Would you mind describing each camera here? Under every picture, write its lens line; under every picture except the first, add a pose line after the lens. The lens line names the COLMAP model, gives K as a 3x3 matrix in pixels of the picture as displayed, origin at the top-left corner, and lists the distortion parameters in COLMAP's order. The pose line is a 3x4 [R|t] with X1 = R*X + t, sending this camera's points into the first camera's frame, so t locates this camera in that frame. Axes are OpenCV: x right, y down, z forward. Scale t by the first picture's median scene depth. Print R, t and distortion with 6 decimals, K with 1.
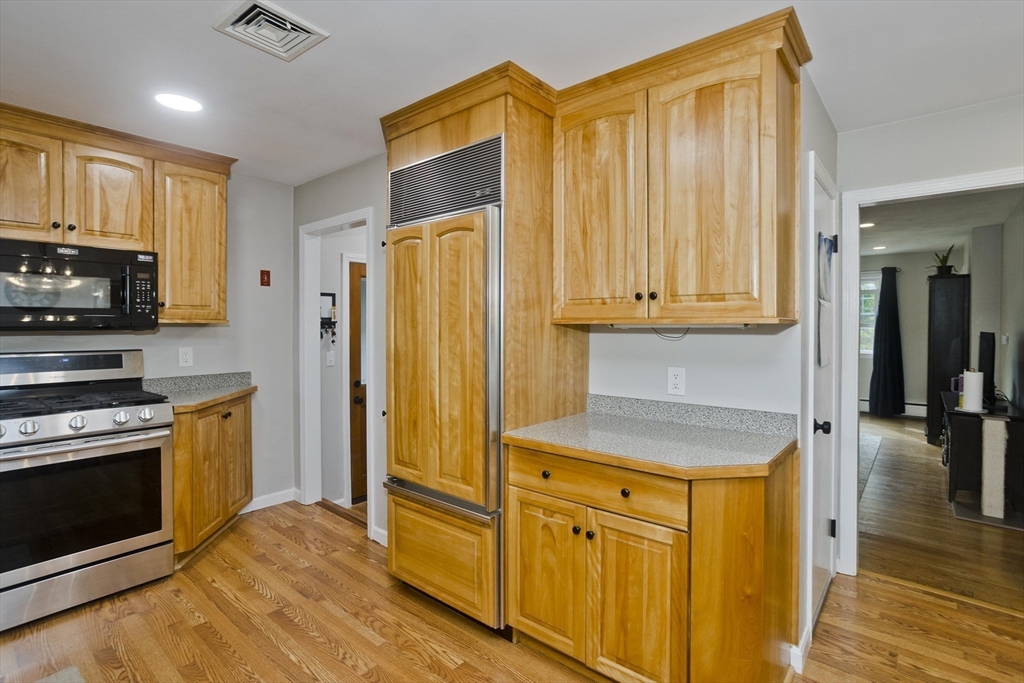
lens RADIAL K [[498.8, 0, 515.4], [0, 498.8, 324.4], [0, 0, 1]] dist [-0.048809, 0.027454]
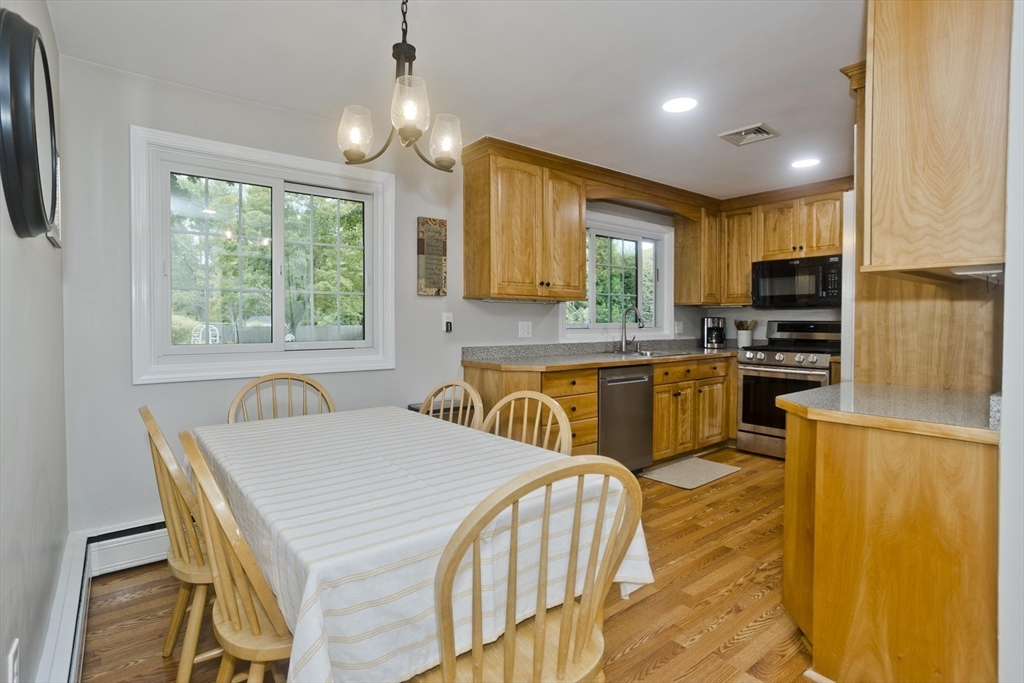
lens RADIAL K [[498.8, 0, 530.1], [0, 498.8, 332.3], [0, 0, 1]] dist [-0.048809, 0.027454]
pose [[-0.157687, 0.025197, -0.987168, 1.122932], [0.001390, 0.999679, 0.025295, 0.061849], [0.987488, 0.002617, -0.157672, 0.388278]]
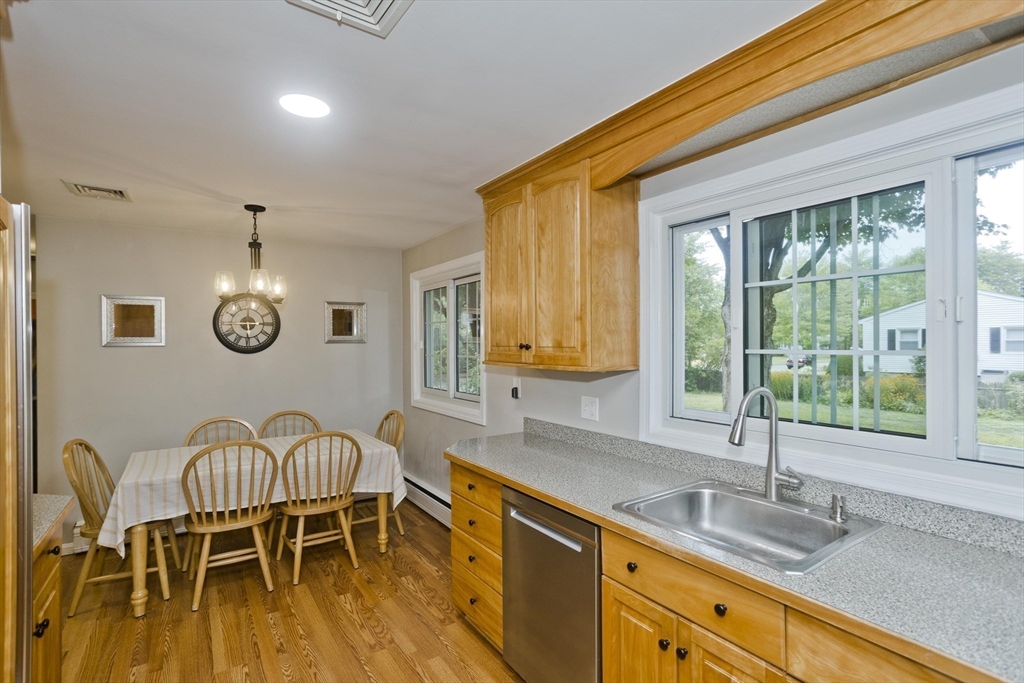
lens RADIAL K [[498.8, 0, 528.0], [0, 498.8, 347.4], [0, 0, 1]] dist [-0.048809, 0.027454]
pose [[-0.969815, -0.001124, 0.243841, -0.691624], [0.001425, 0.999946, 0.010277, -0.057556], [-0.243840, 0.010315, -0.969761, 1.262573]]
